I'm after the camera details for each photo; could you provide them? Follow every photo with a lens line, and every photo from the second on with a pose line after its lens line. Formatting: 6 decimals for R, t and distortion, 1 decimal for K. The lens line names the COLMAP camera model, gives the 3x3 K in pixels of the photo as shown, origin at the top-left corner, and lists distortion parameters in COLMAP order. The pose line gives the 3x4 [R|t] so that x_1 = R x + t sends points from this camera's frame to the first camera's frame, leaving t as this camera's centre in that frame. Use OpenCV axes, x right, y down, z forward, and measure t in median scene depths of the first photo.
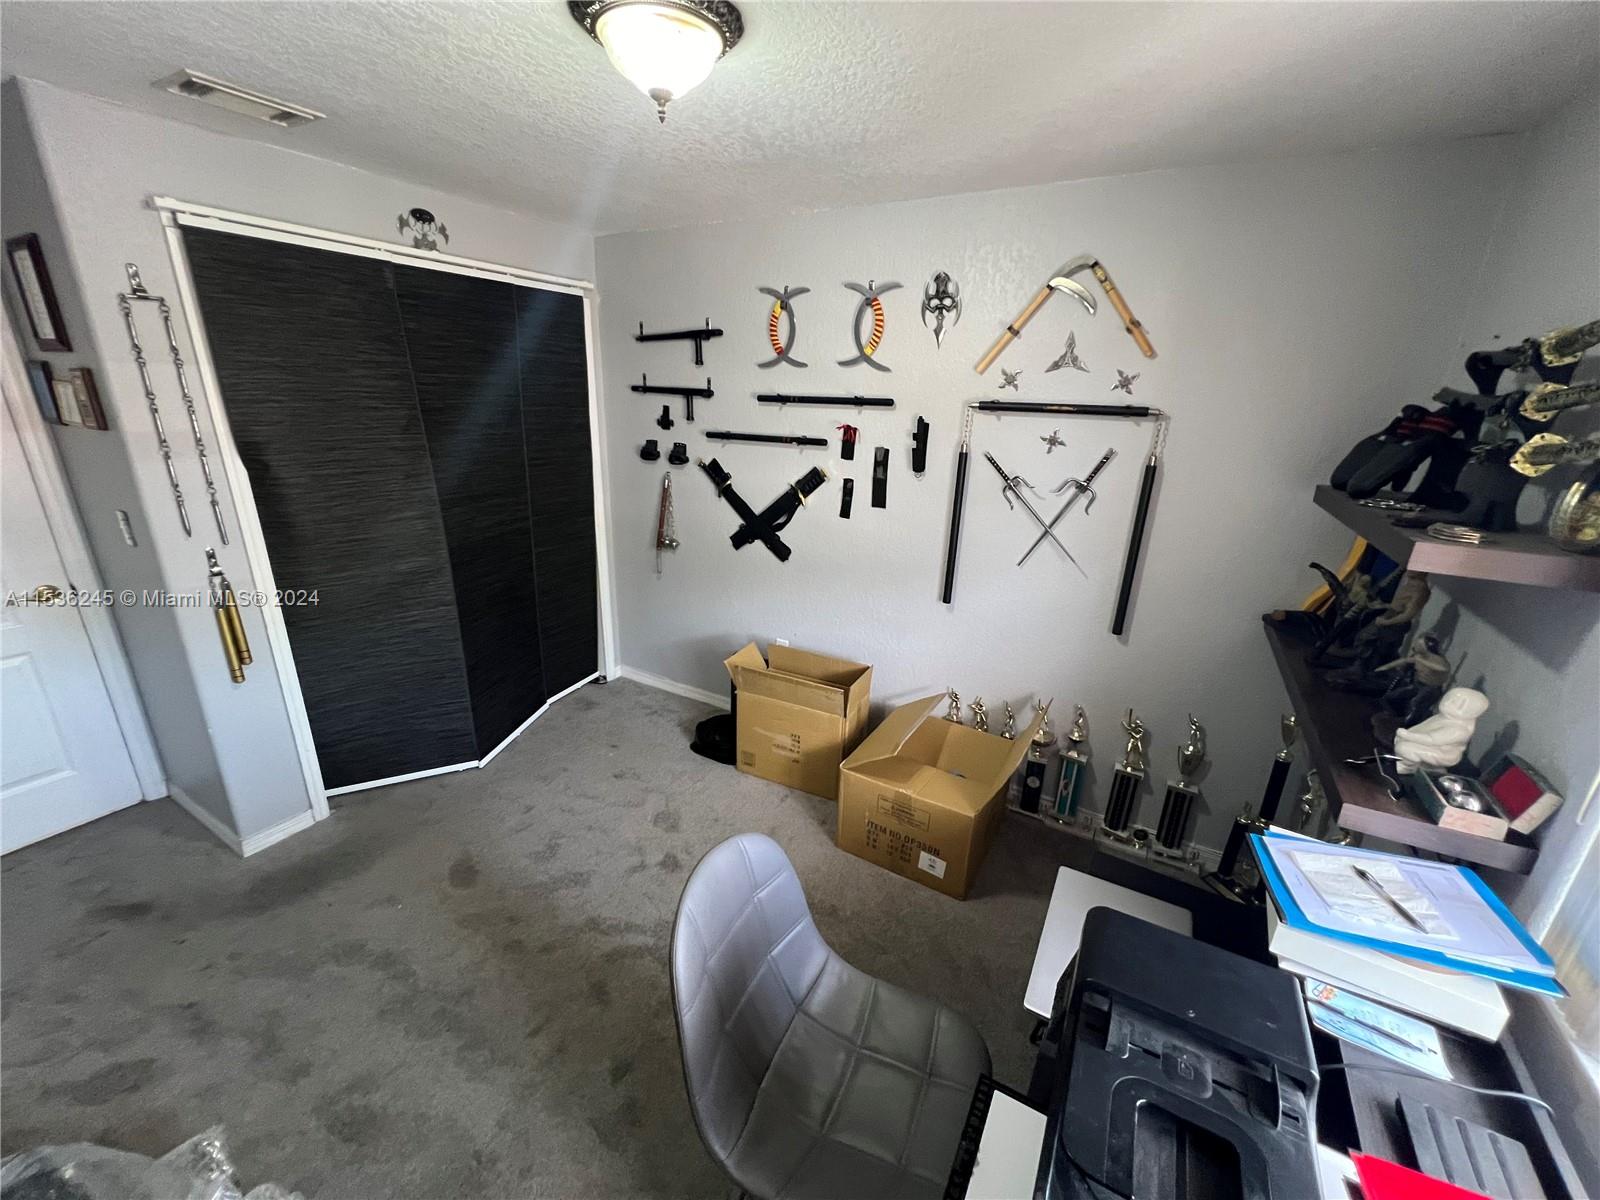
lens RADIAL K [[640.8, 0, 797.2], [0, 640.8, 603.1], [0, 0, 1]] dist [-0.003075, 0.000246]
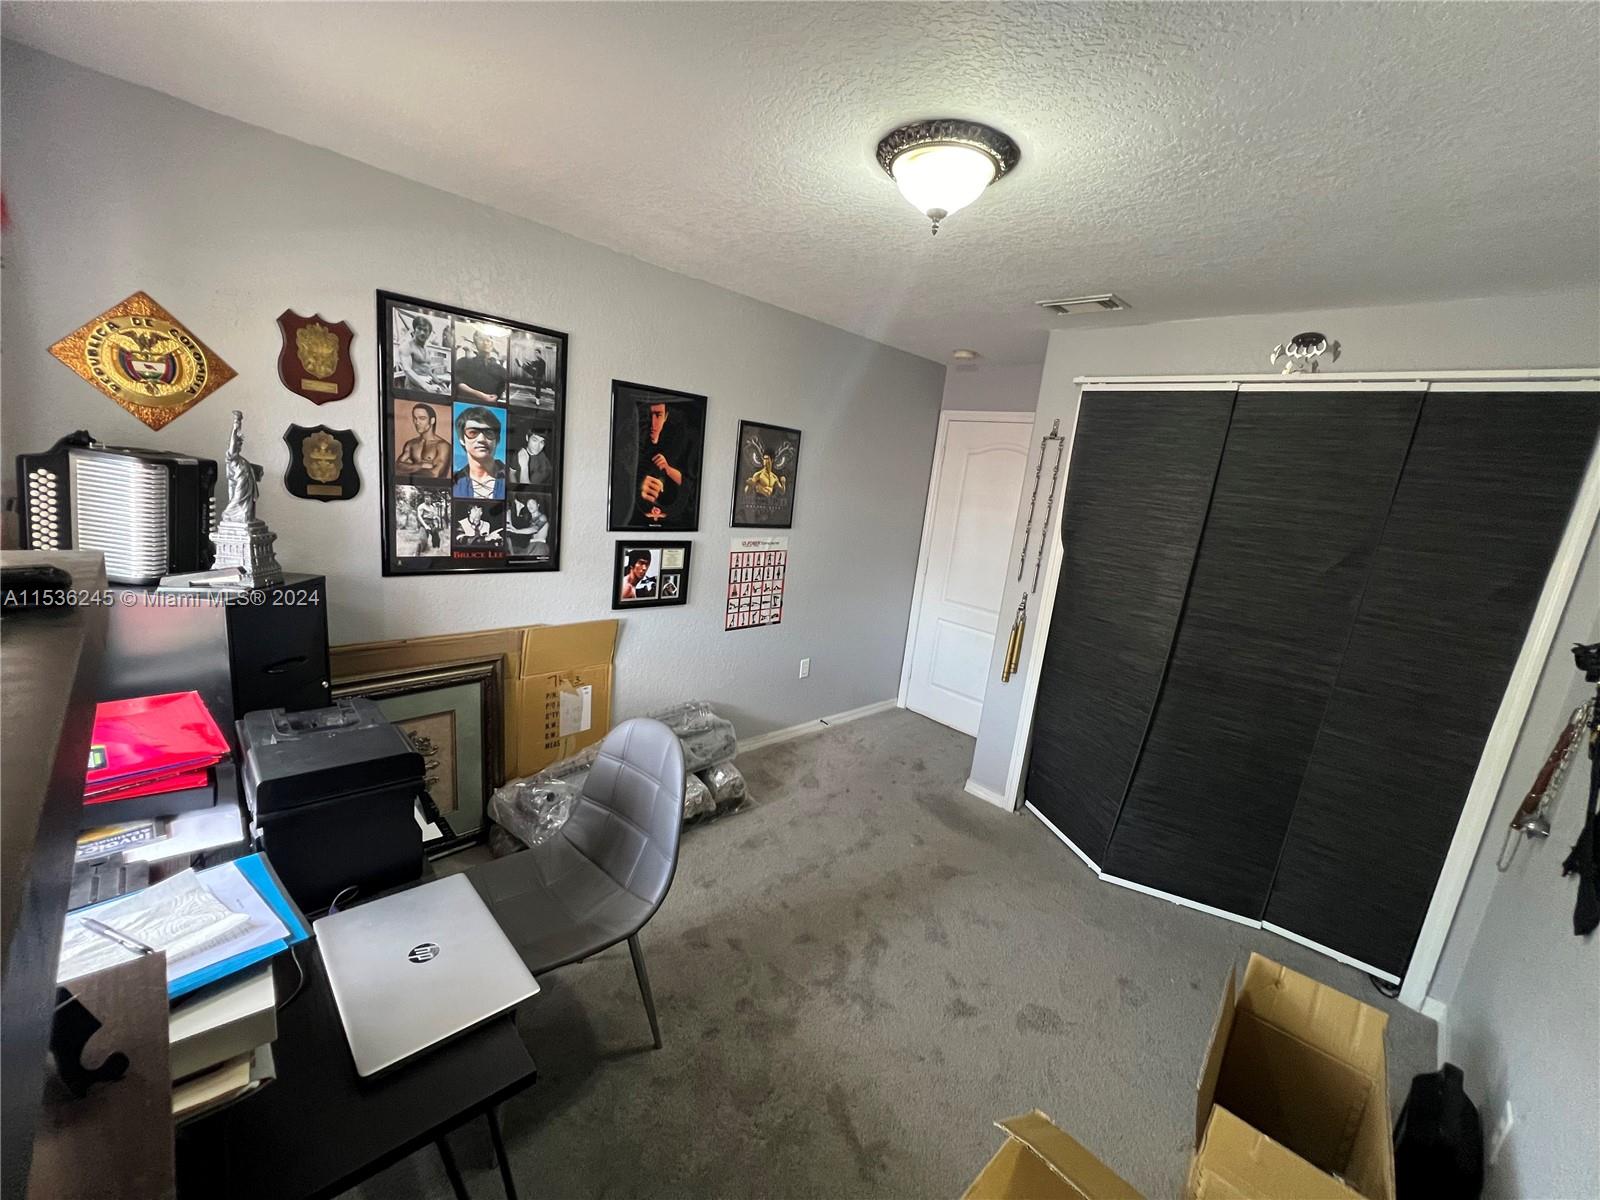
lens RADIAL K [[640.8, 0, 798.7], [0, 640.8, 602.6], [0, 0, 1]] dist [-0.003075, 0.000246]
pose [[-0.268219, 0.135757, -0.953745, 0.634838], [-0.418009, 0.875565, 0.242185, -0.193686], [0.867944, 0.463633, -0.178095, 0.761915]]
